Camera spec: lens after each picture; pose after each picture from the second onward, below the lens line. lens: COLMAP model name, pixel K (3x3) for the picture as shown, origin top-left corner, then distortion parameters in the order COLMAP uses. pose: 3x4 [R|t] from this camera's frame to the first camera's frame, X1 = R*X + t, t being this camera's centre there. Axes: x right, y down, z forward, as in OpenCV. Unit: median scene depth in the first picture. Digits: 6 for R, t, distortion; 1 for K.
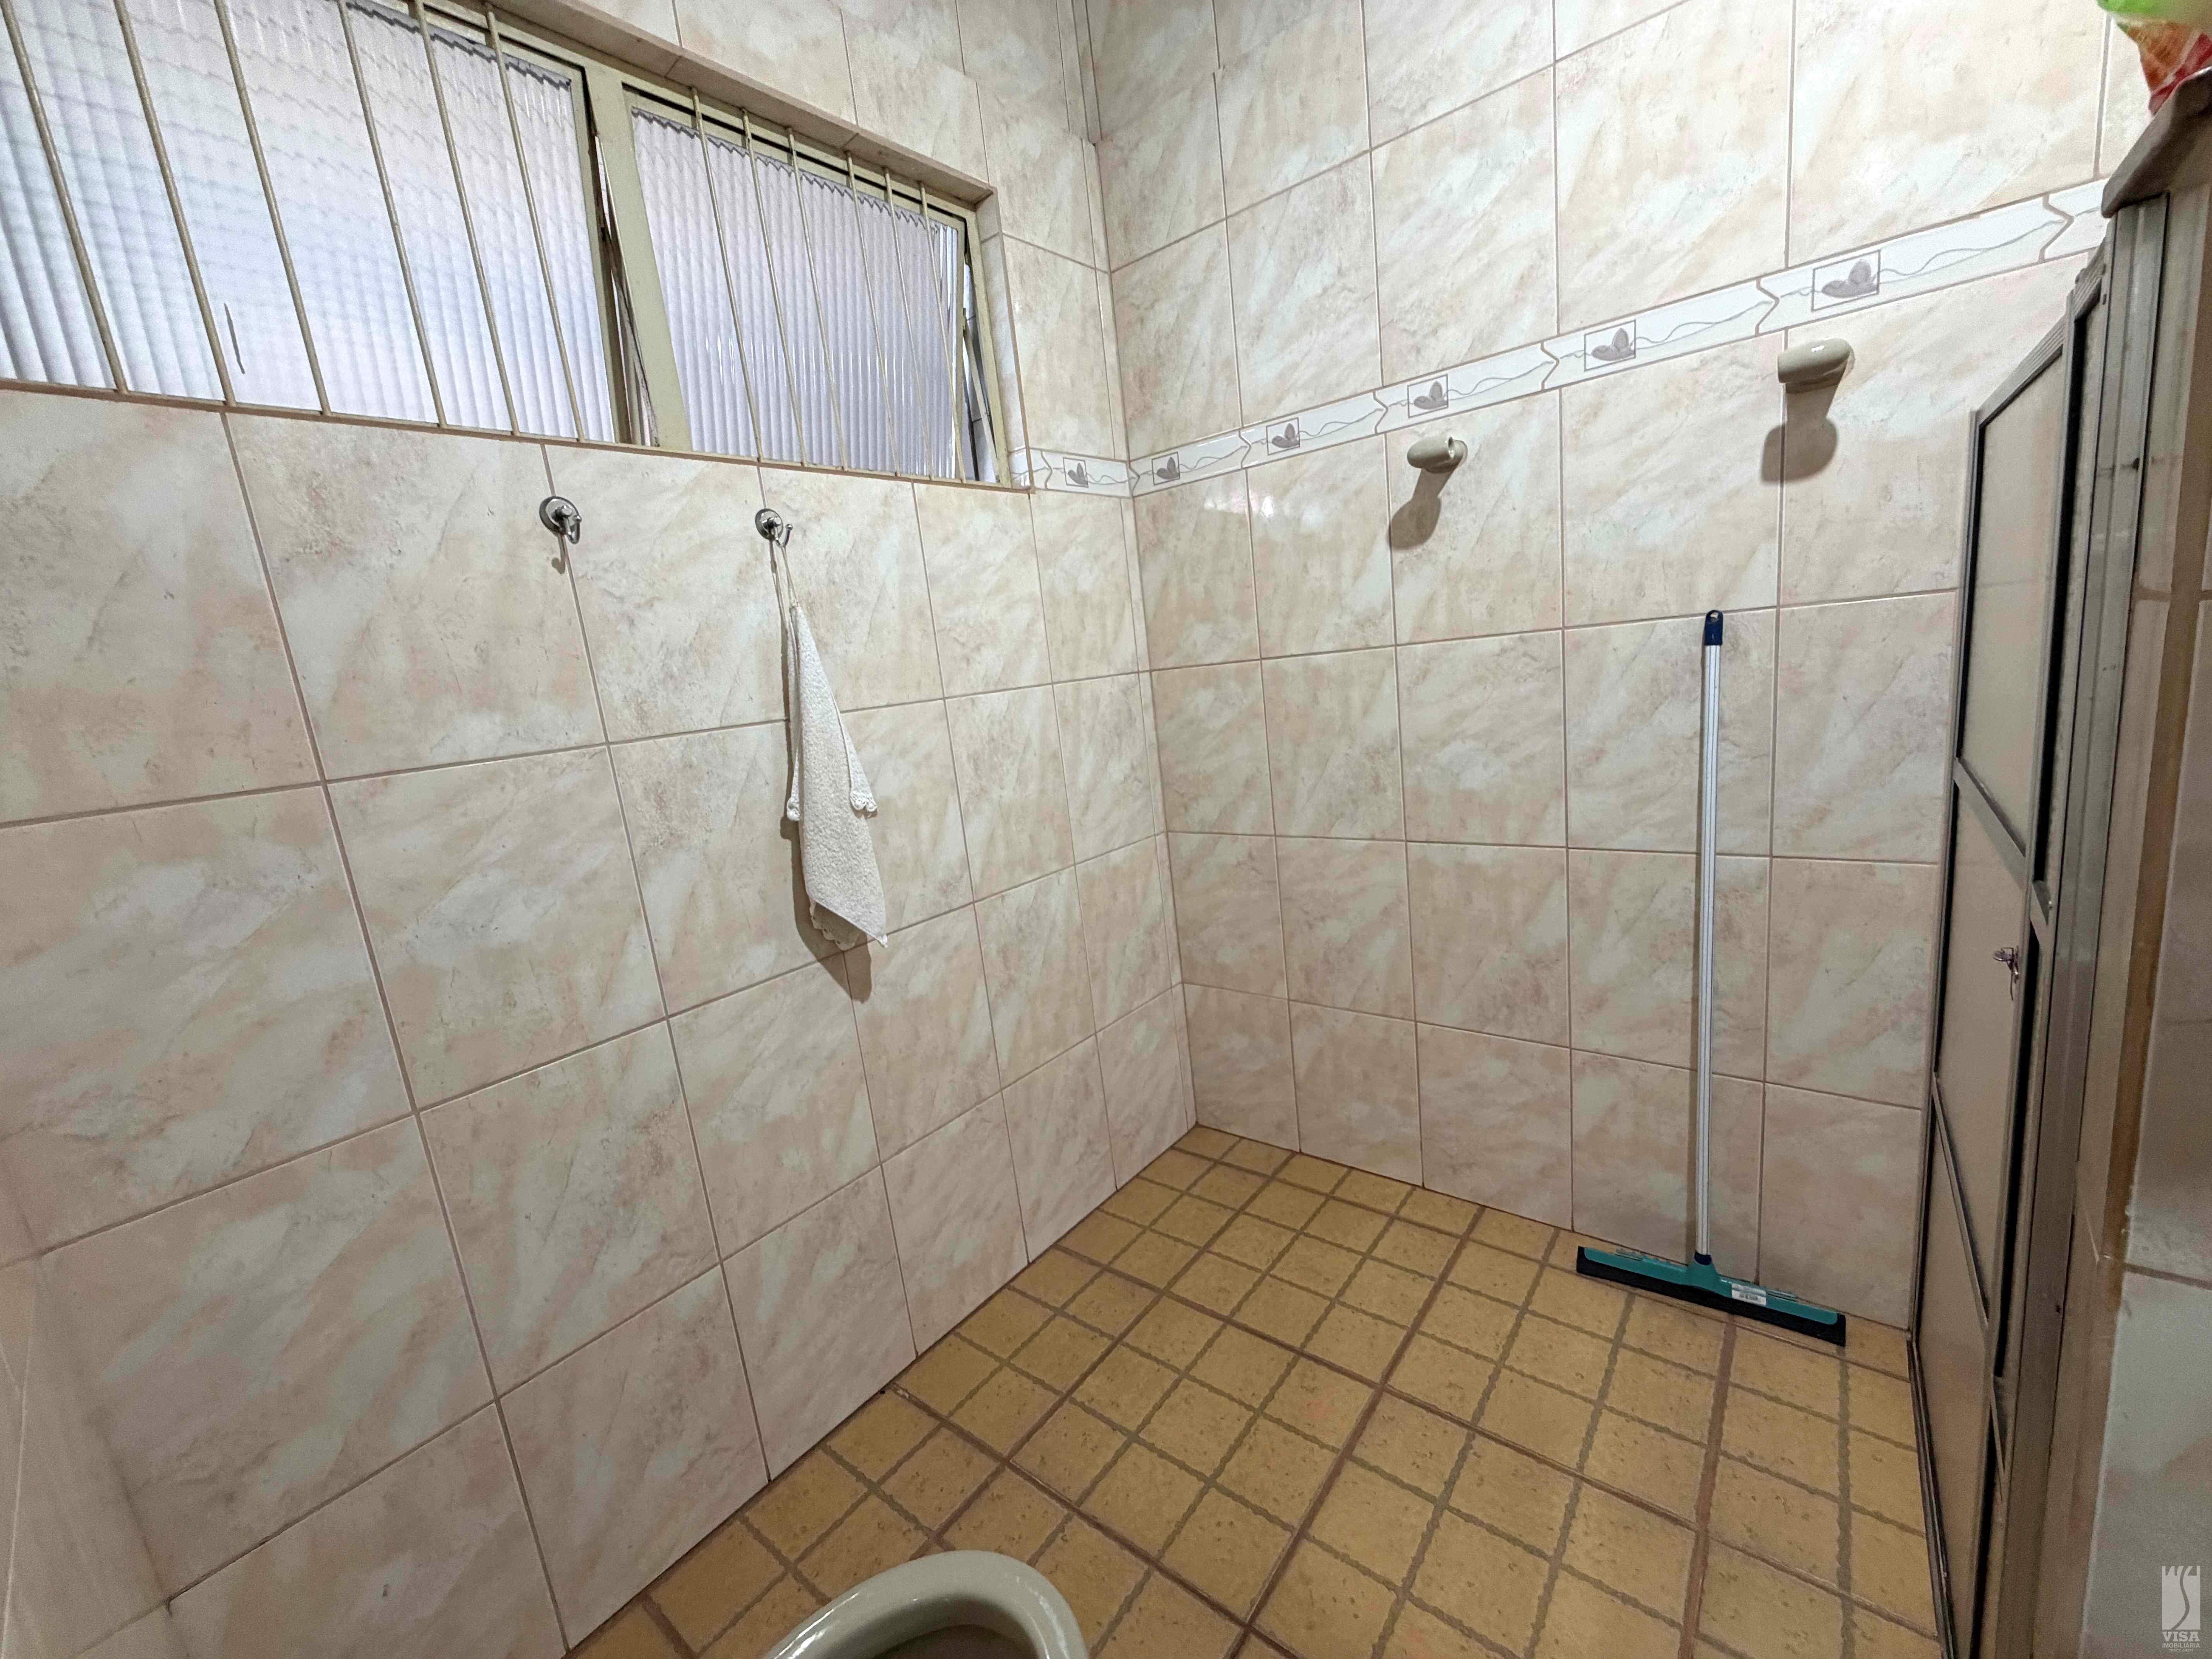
lens RADIAL K [[877.9, 0, 1098.1], [0, 877.9, 828.6], [0, 0, 1]] dist [-0.002715, 0.000709]
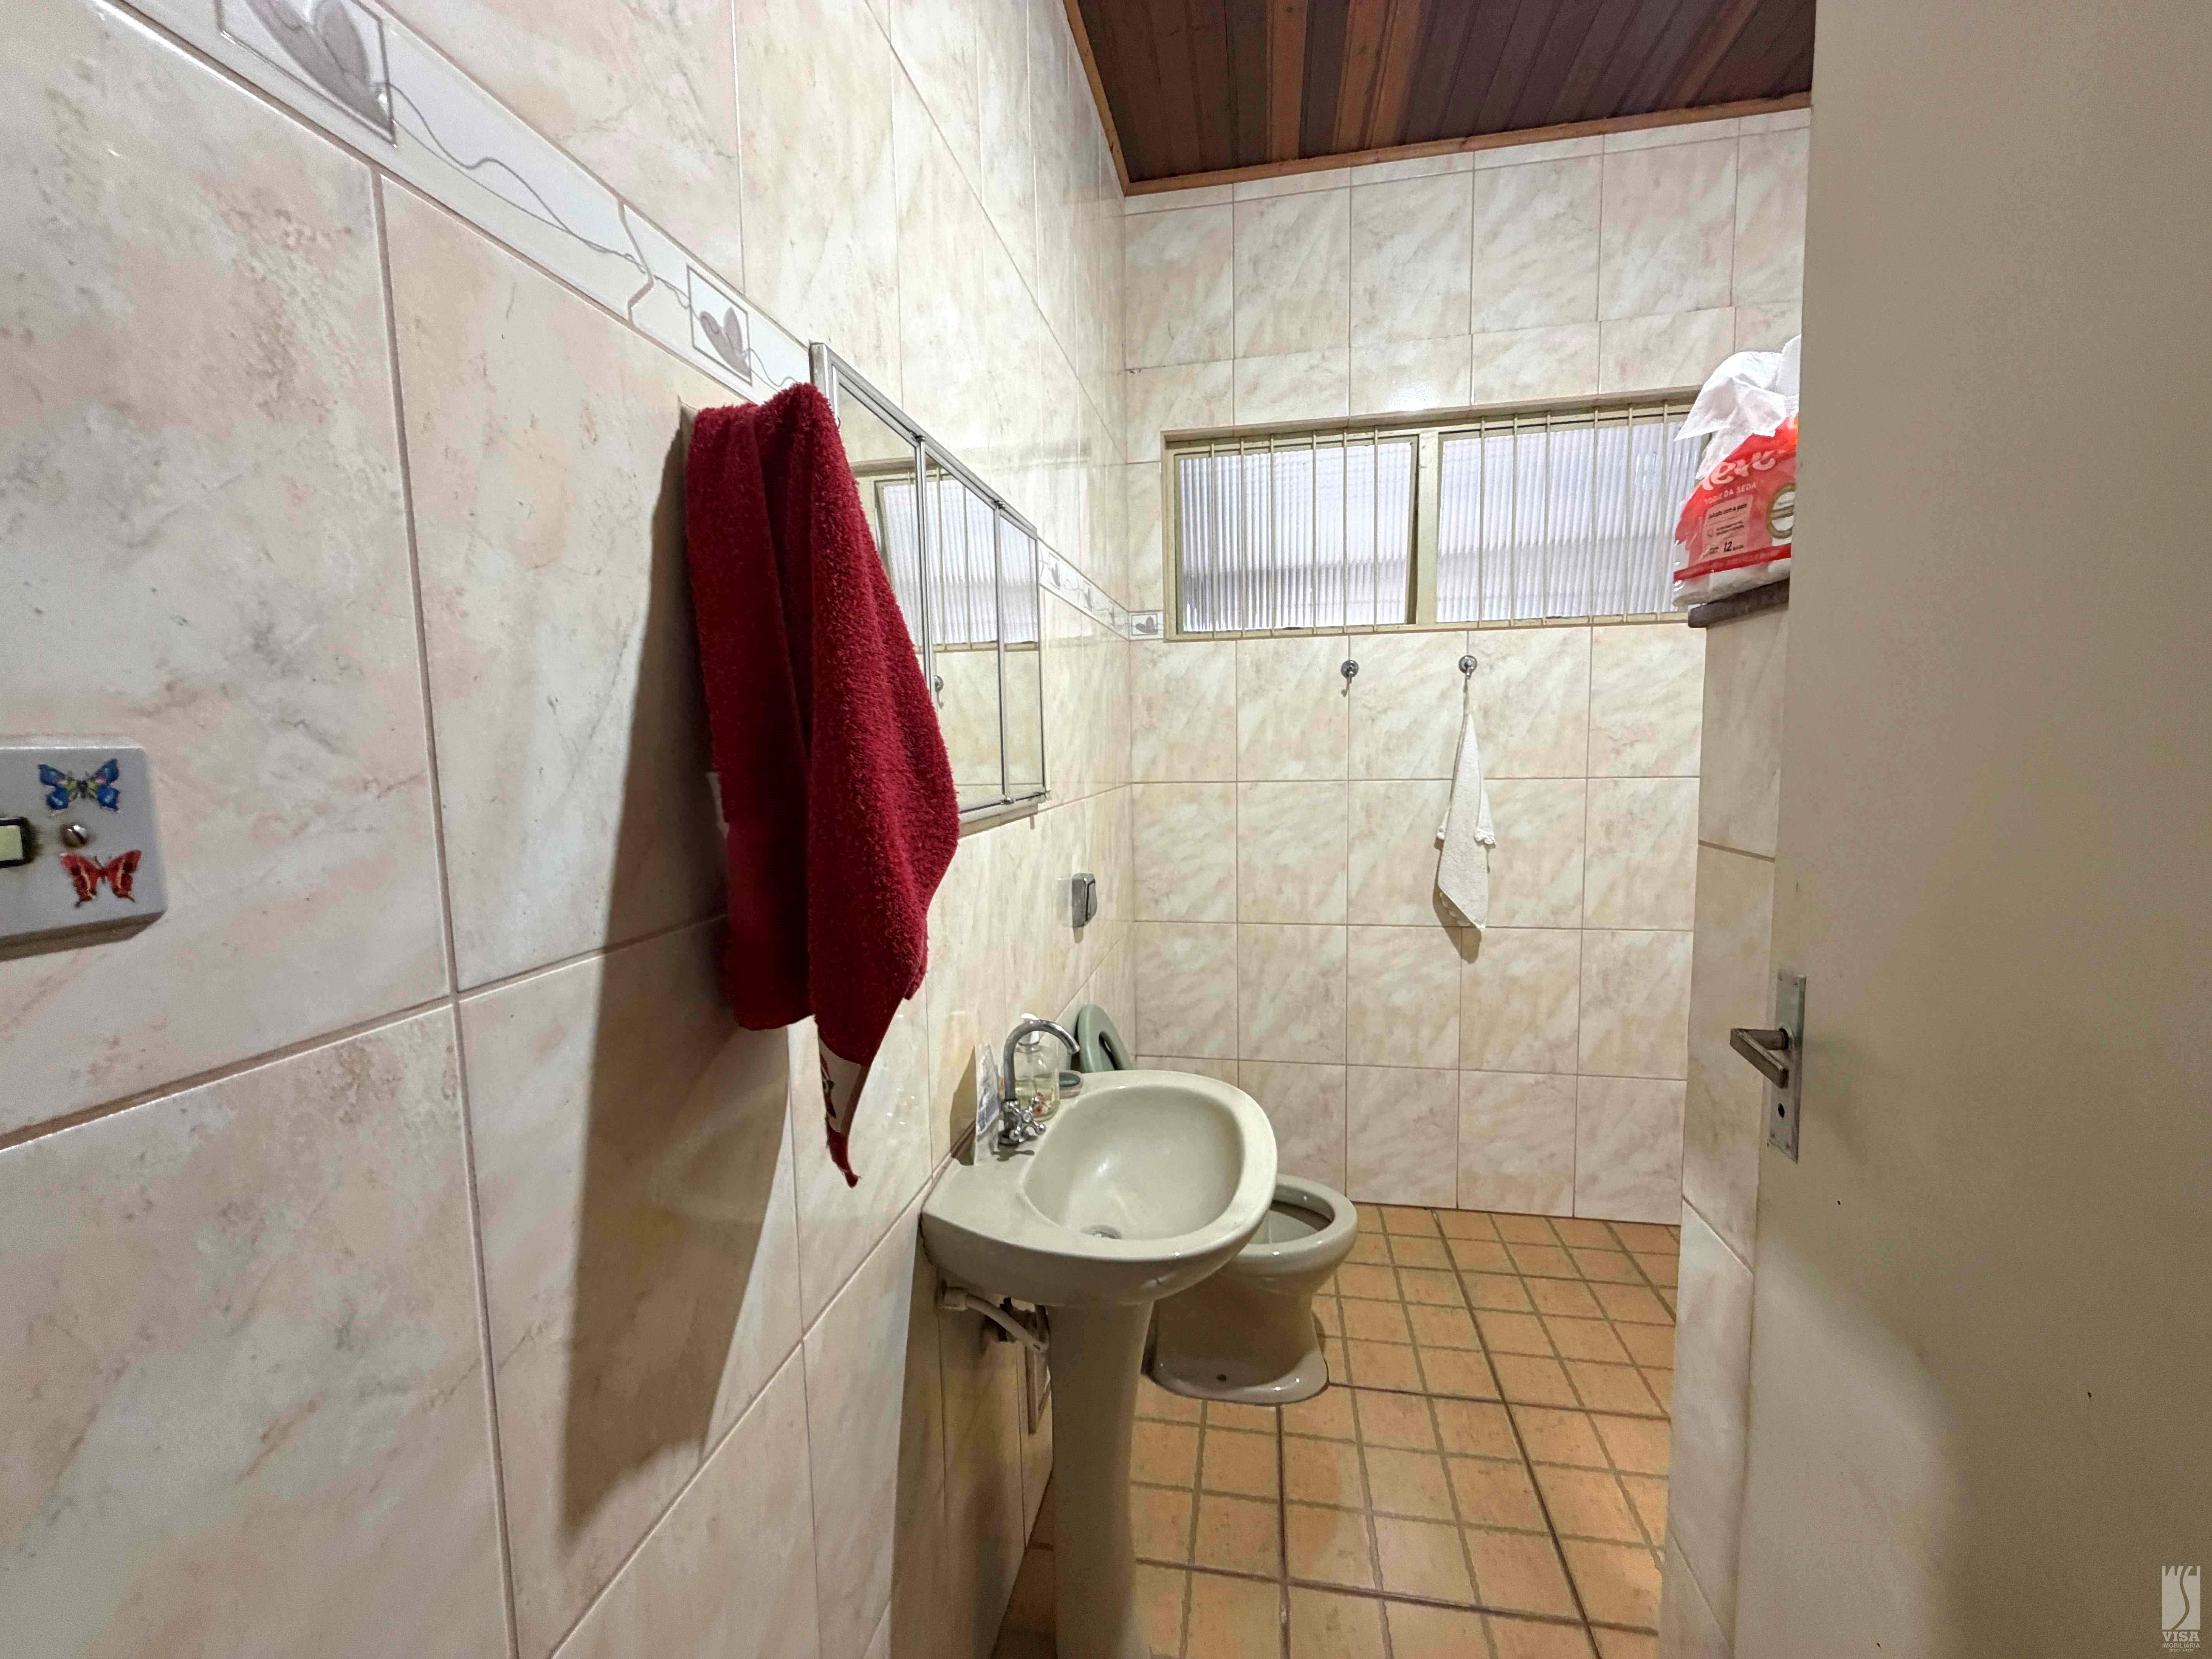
lens RADIAL K [[877.9, 0, 1108.5], [0, 877.9, 826.0], [0, 0, 1]] dist [-0.002715, 0.000709]
pose [[0.484405, 0.185327, -0.854989, 0.775042], [-0.196119, 0.975435, 0.100321, -0.077037], [0.852578, 0.119083, 0.508851, -0.401102]]
